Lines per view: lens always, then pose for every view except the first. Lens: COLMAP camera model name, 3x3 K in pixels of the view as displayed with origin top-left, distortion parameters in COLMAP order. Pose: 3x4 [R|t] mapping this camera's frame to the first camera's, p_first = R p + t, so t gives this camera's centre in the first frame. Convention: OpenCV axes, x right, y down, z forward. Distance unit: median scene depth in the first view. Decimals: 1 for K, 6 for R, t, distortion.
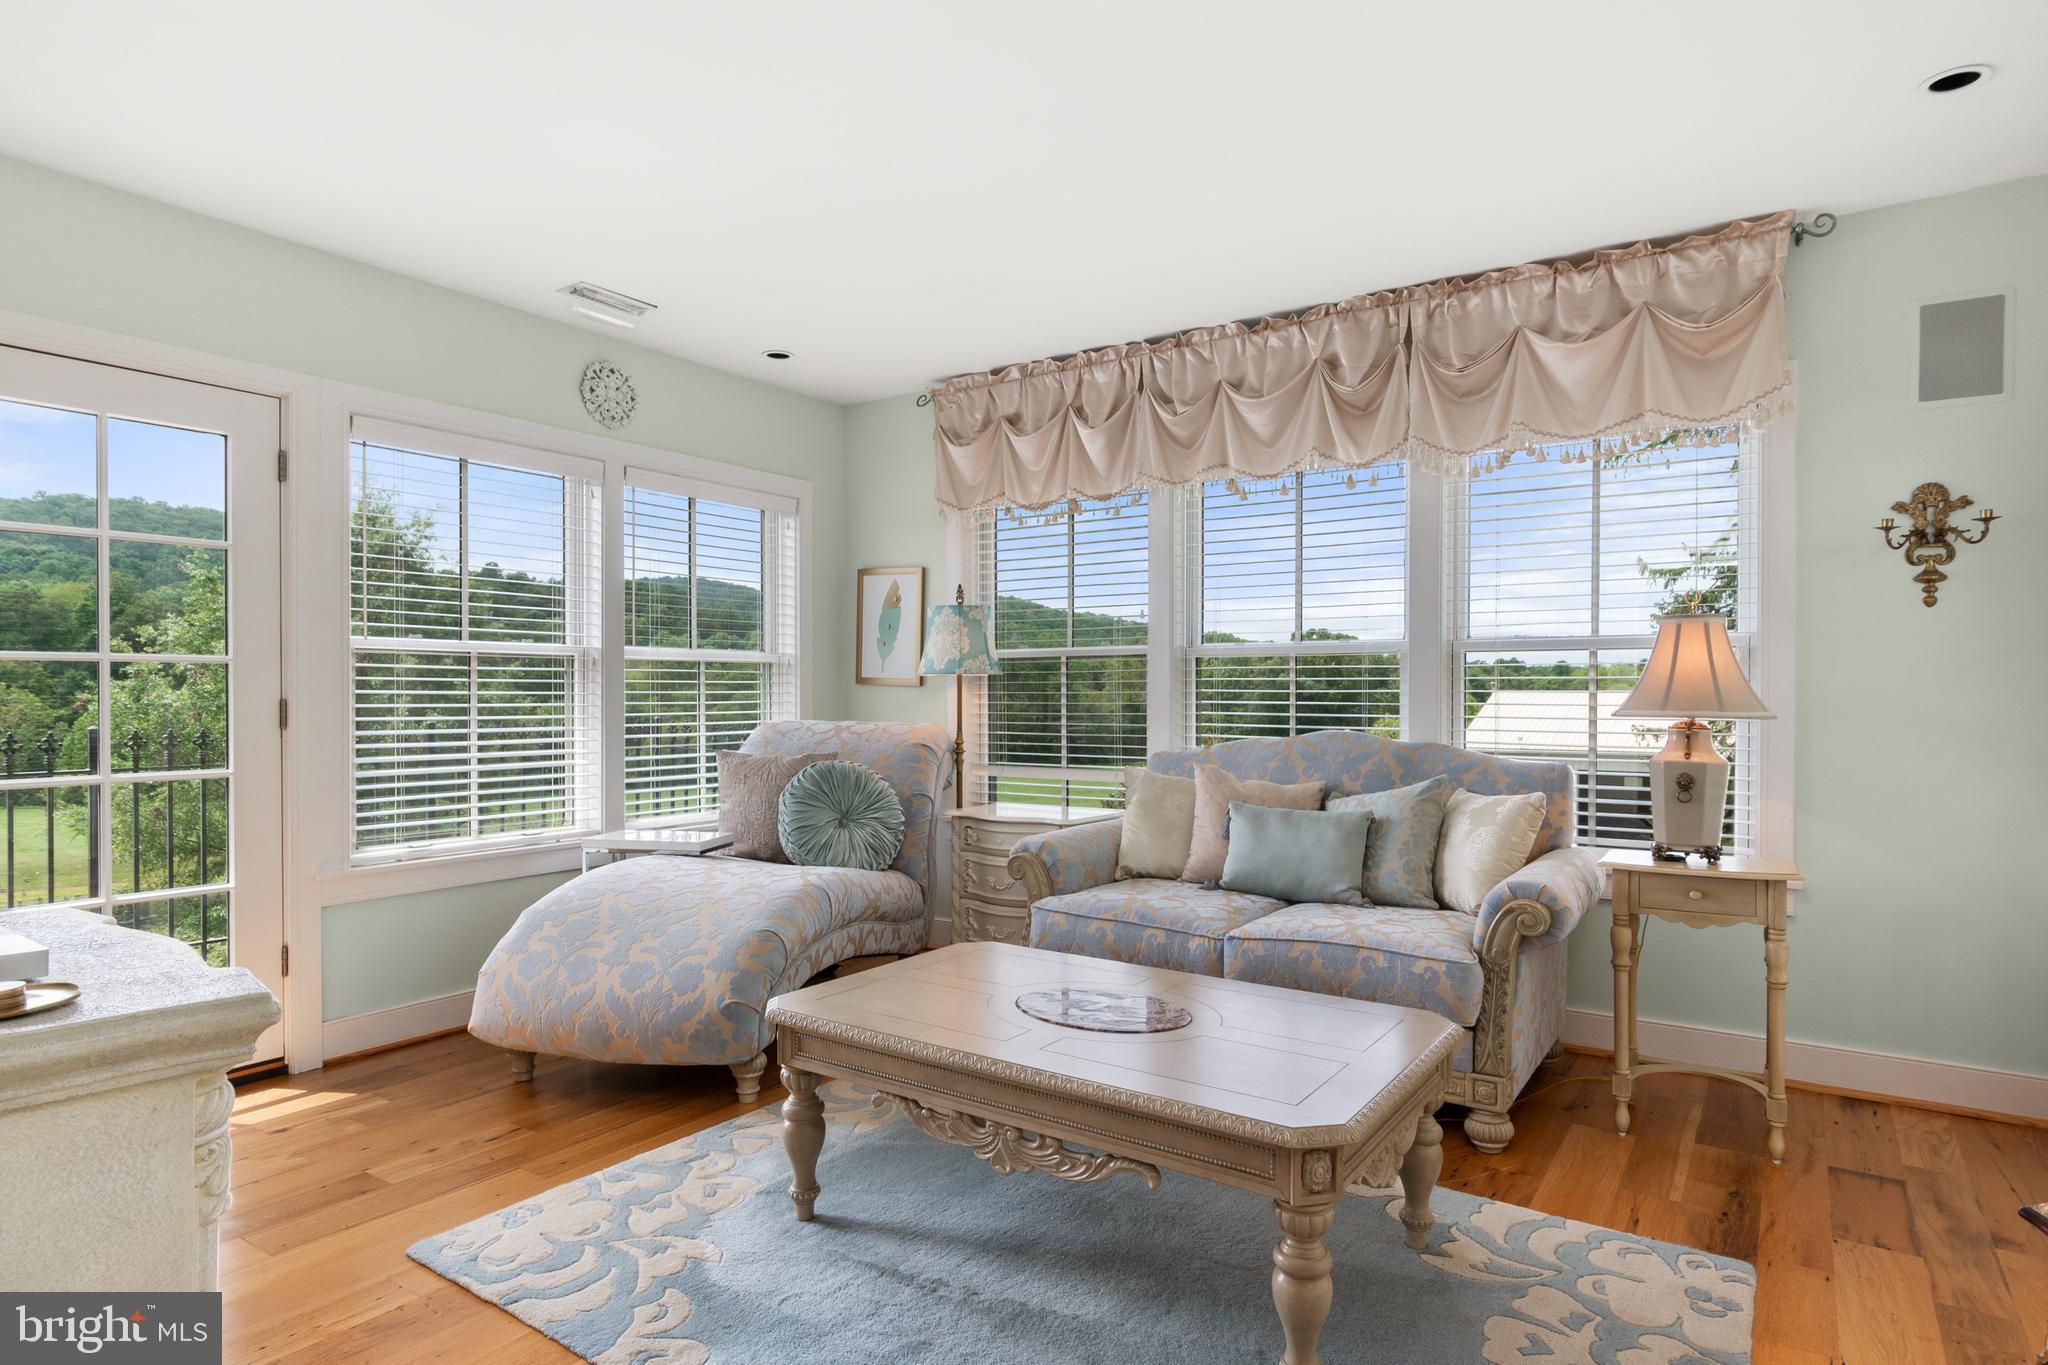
lens RADIAL K [[1126.3, 0, 1025.7], [0, 1126.3, 691.9], [0, 0, 1]] dist [-0.002108, 0.000818]
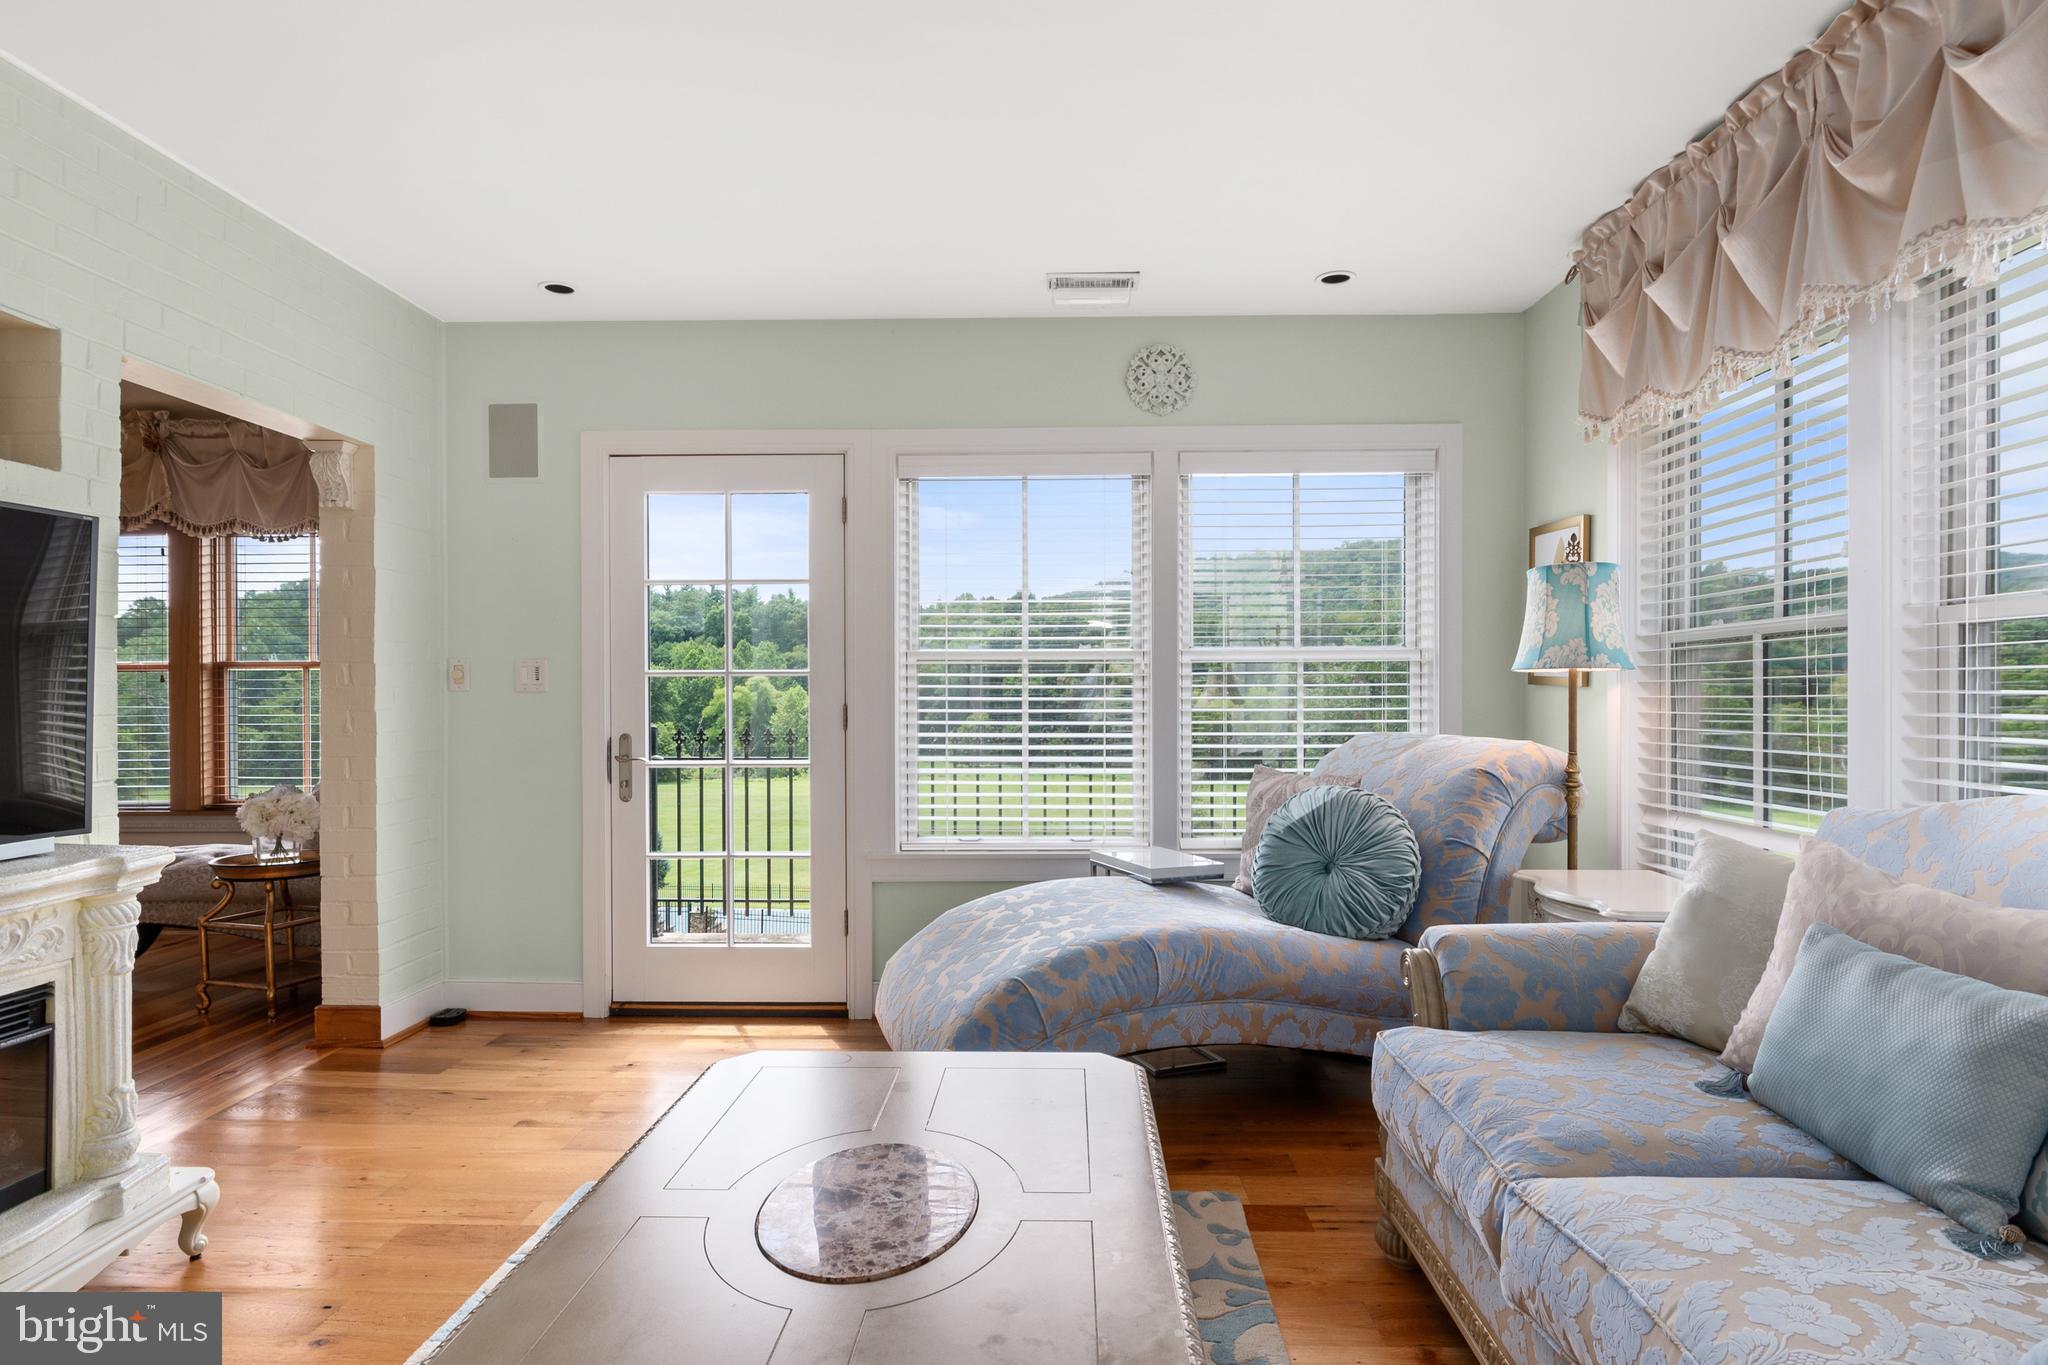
lens RADIAL K [[1126.3, 0, 1025.7], [0, 1126.3, 691.9], [0, 0, 1]] dist [-0.002108, 0.000818]
pose [[0.540438, -0.005139, -0.841368, 0.355758], [0.004964, 0.999983, -0.002919, -0.002217], [0.841369, -0.002599, 0.540455, 0.399787]]
